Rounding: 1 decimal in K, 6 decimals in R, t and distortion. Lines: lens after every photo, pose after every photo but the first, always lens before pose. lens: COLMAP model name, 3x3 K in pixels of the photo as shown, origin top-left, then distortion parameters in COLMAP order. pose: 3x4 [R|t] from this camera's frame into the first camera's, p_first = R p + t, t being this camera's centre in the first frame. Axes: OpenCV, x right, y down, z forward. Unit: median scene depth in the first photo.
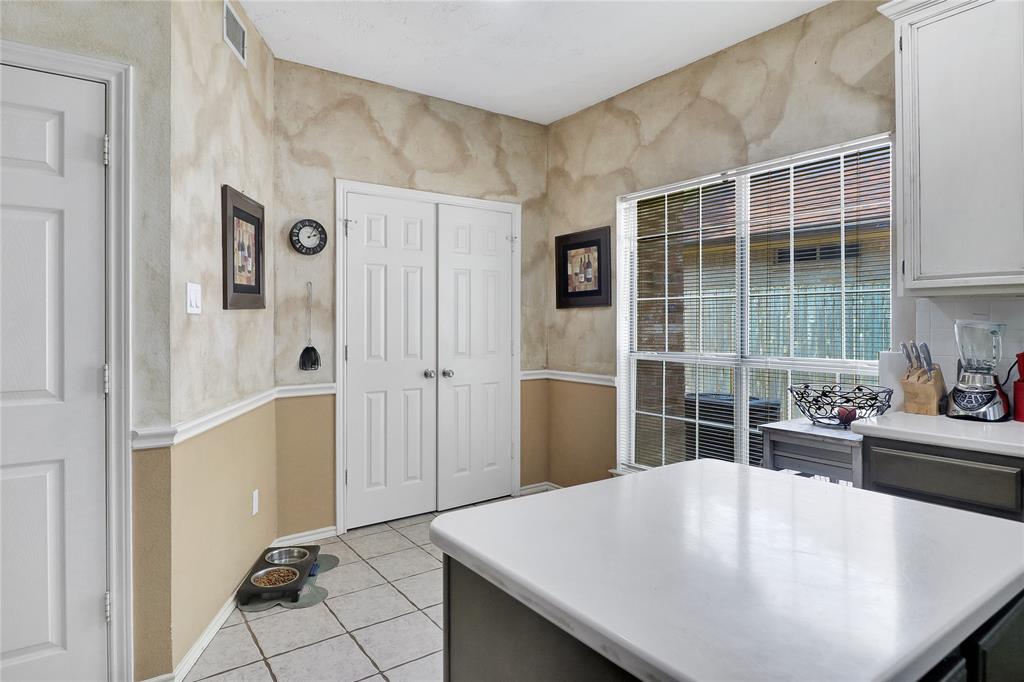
lens RADIAL K [[568.3, 0, 488.0], [0, 568.3, 311.9], [0, 0, 1]] dist [0.002092, -0.010328]
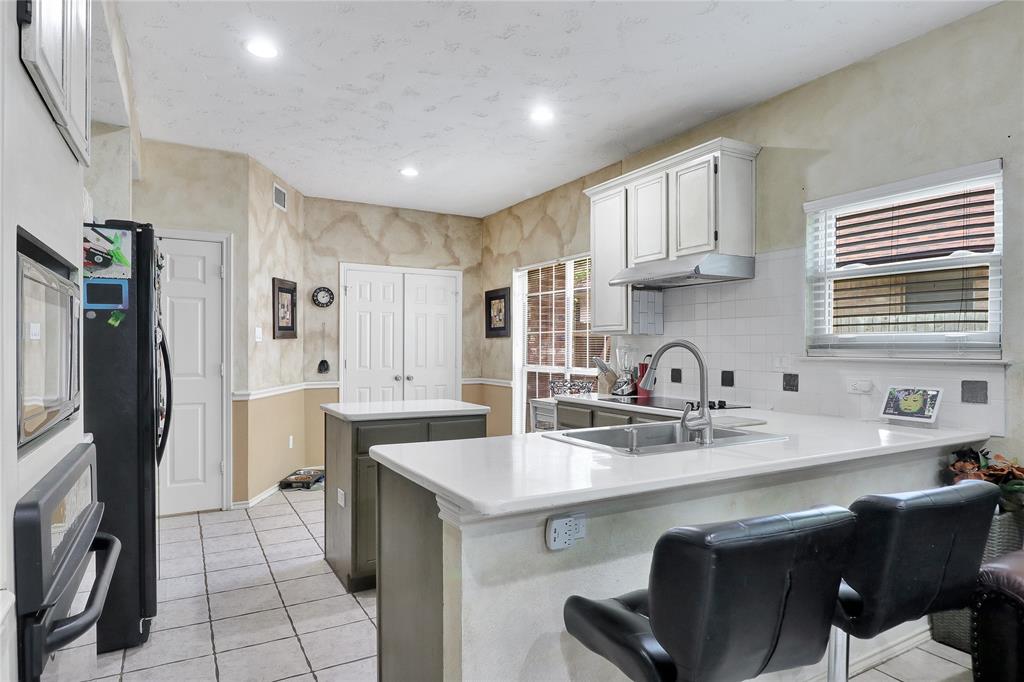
lens RADIAL K [[579.0, 0, 497.3], [0, 579.0, 338.3], [0, 0, 1]] dist [0.003205, -0.014044]
pose [[0.994931, 0.004812, -0.100440, 0.381478], [-0.004460, 0.999983, 0.003737, -0.013894], [0.100456, -0.003270, 0.994936, -0.690397]]
